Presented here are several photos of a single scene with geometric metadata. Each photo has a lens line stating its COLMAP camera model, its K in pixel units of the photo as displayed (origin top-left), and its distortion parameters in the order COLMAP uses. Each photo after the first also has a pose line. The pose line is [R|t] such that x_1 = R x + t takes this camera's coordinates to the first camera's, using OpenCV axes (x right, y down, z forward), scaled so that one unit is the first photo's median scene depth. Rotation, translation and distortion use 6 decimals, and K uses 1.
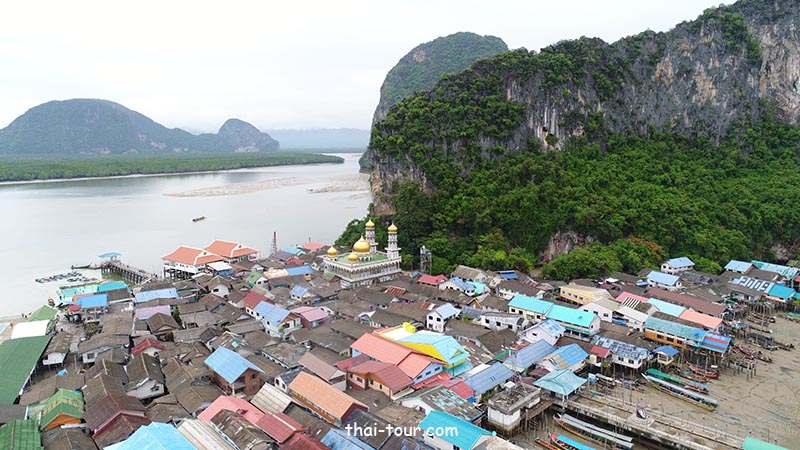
lens RADIAL K [[538.3, 0, 400.0], [0, 538.3, 225.0], [0, 0, 1]] dist [0.001151, 0.003011]
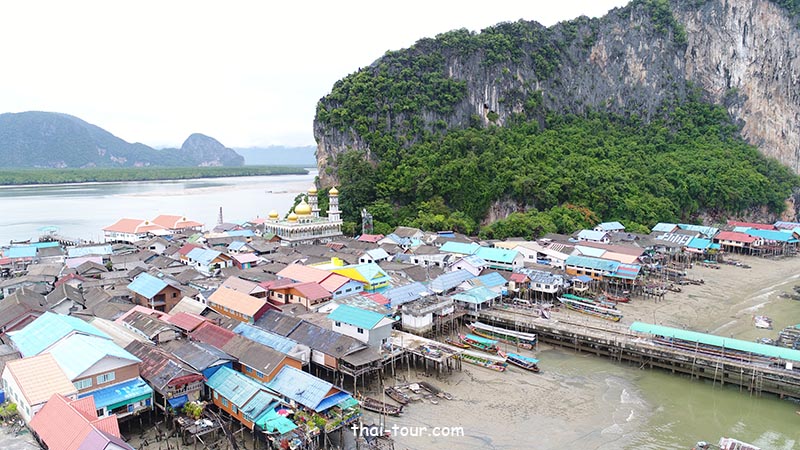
lens RADIAL K [[538.3, 0, 400.0], [0, 538.3, 225.0], [0, 0, 1]] dist [0.001151, 0.003011]
pose [[0.998276, -0.006598, 0.058328, 0.046254], [0.008590, 0.999386, -0.033972, 0.093775], [-0.058068, 0.034414, 0.997719, -0.018742]]
